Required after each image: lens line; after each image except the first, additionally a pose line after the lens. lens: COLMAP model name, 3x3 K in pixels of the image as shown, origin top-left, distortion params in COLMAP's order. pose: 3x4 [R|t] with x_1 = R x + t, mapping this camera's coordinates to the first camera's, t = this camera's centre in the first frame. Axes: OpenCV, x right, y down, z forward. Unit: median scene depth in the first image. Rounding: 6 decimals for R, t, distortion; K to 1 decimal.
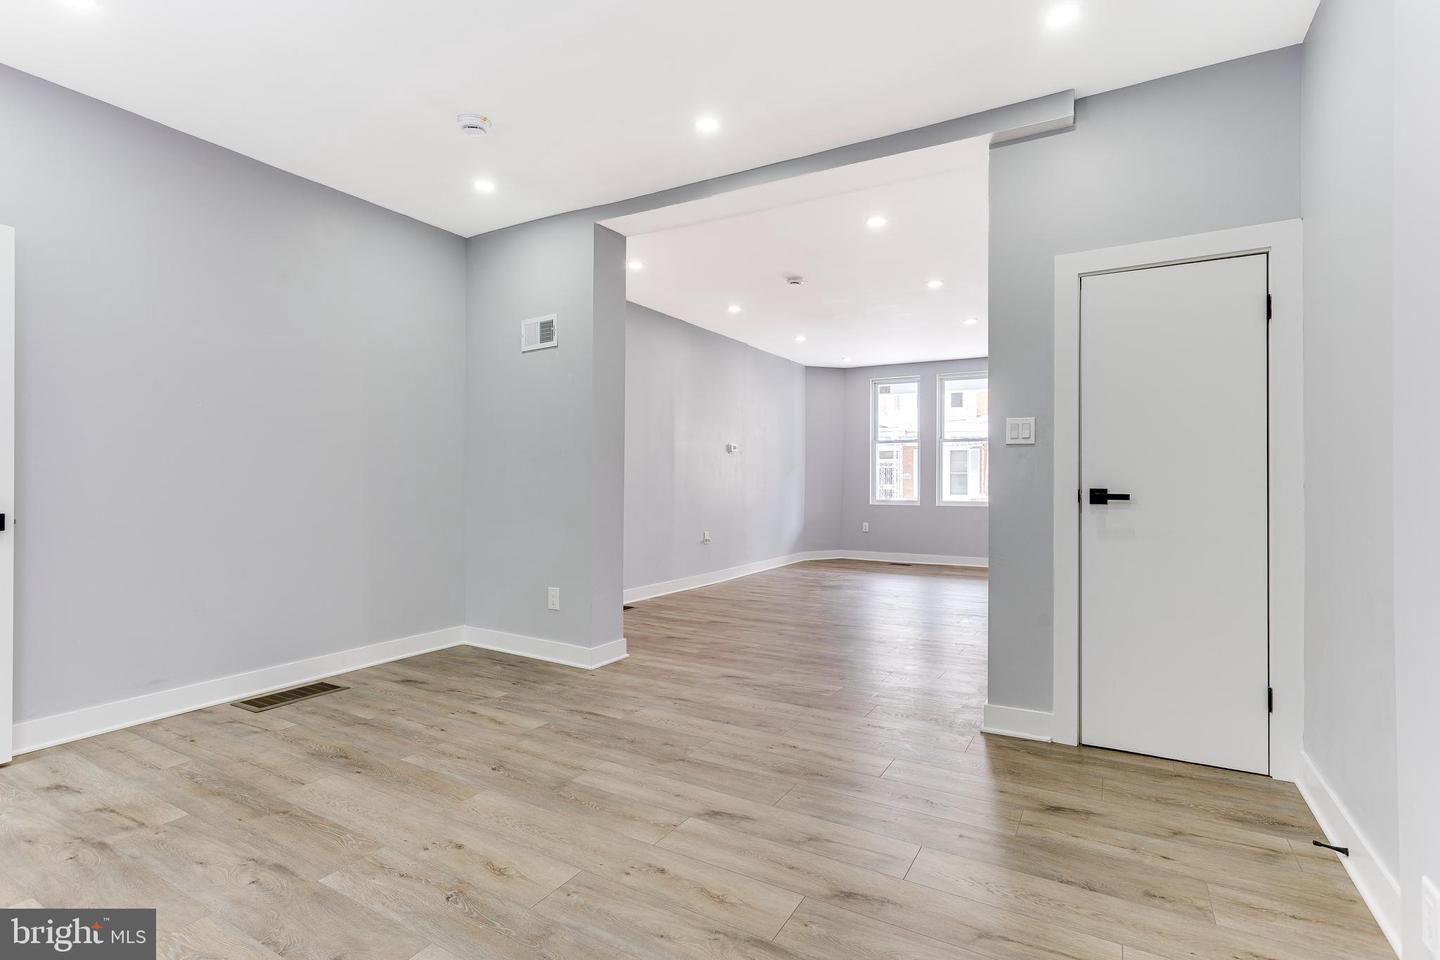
lens RADIAL K [[685.7, 0, 720.9], [0, 685.7, 480.6], [0, 0, 1]] dist [0.017767, 0.001130]
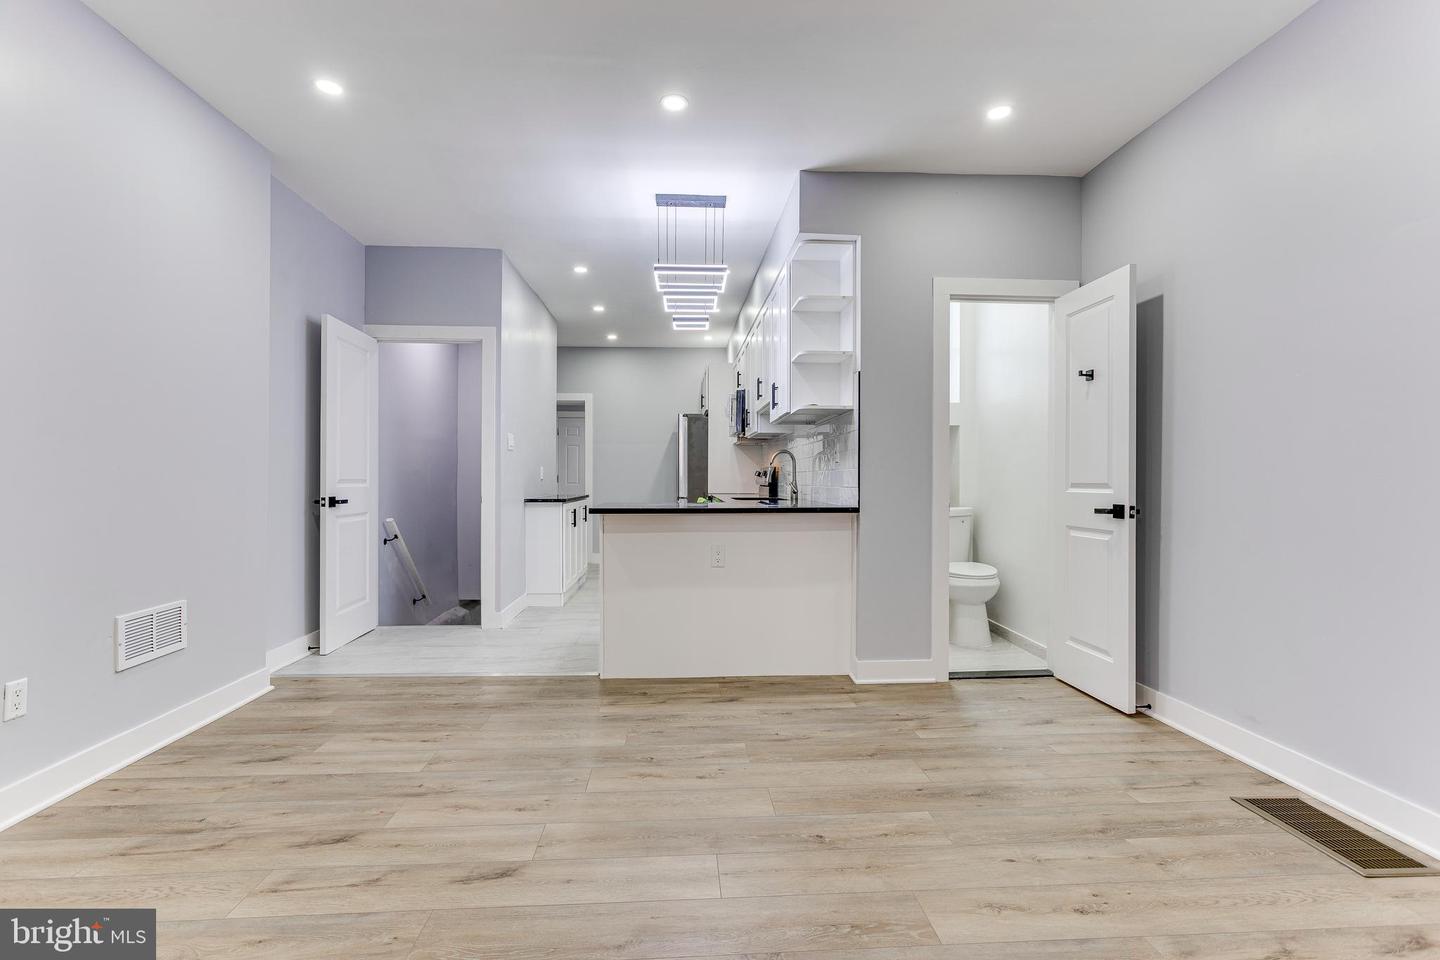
lens RADIAL K [[685.7, 0, 729.2], [0, 685.7, 481.3], [0, 0, 1]] dist [0.017767, 0.001130]
pose [[-0.824788, -0.000496, -0.565442, 0.243990], [-0.000590, 1.000000, -0.000016, 0.007713], [0.565442, 0.000320, -0.824788, 1.862072]]
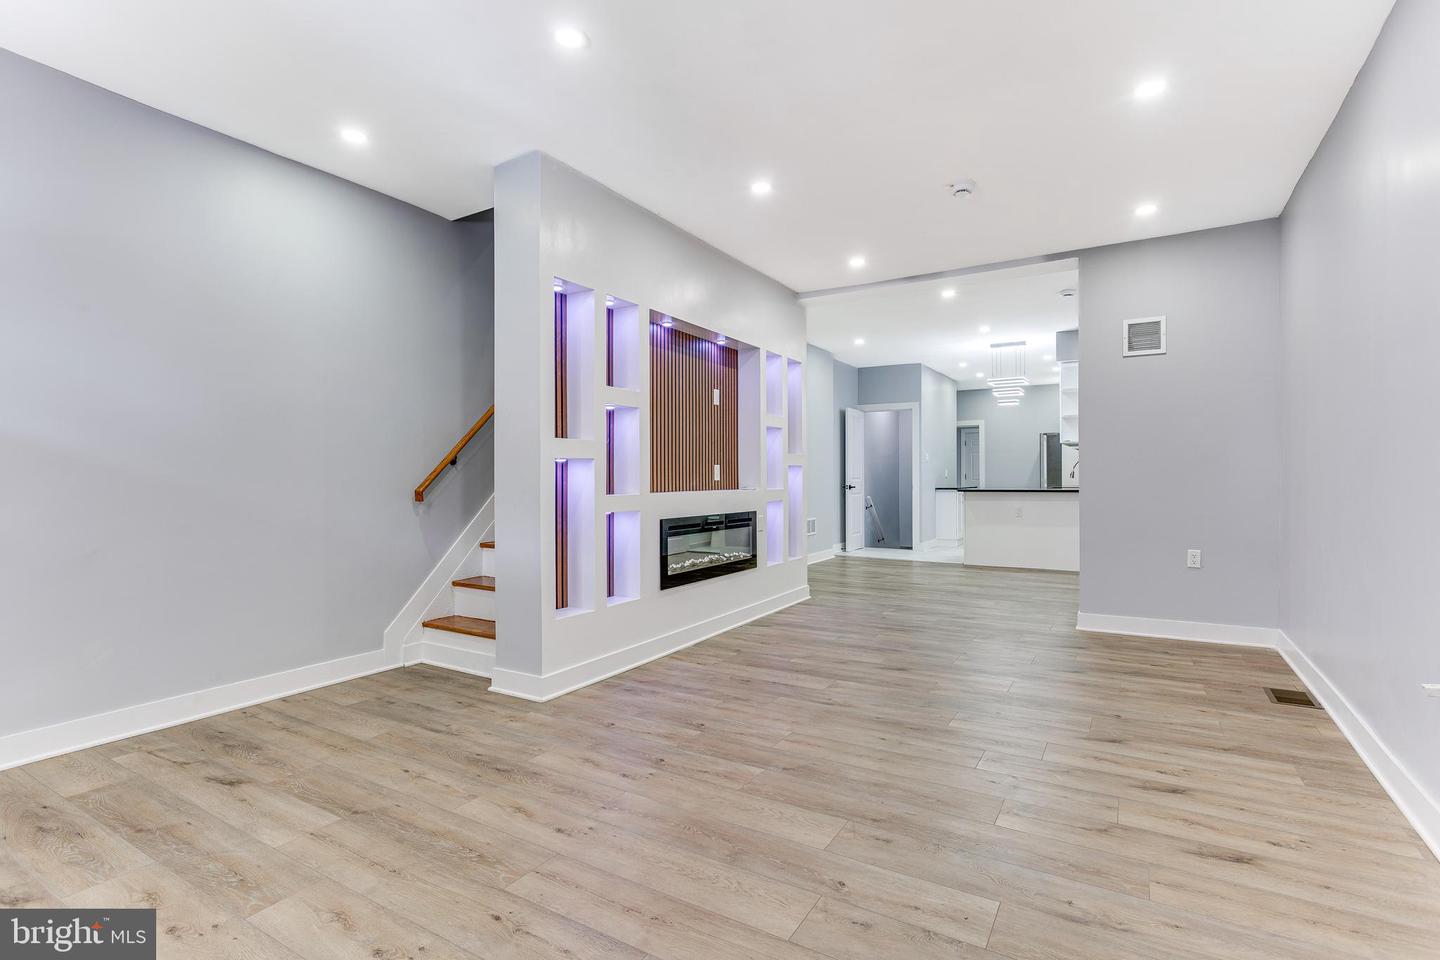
lens RADIAL K [[685.7, 0, 730.1], [0, 685.7, 483.7], [0, 0, 1]] dist [0.017767, 0.001130]
pose [[-0.999966, 0.008227, 0.000268, 0.641383], [0.008226, 0.999958, -0.004081, 0.040239], [-0.000302, -0.004078, -0.999992, 3.339147]]
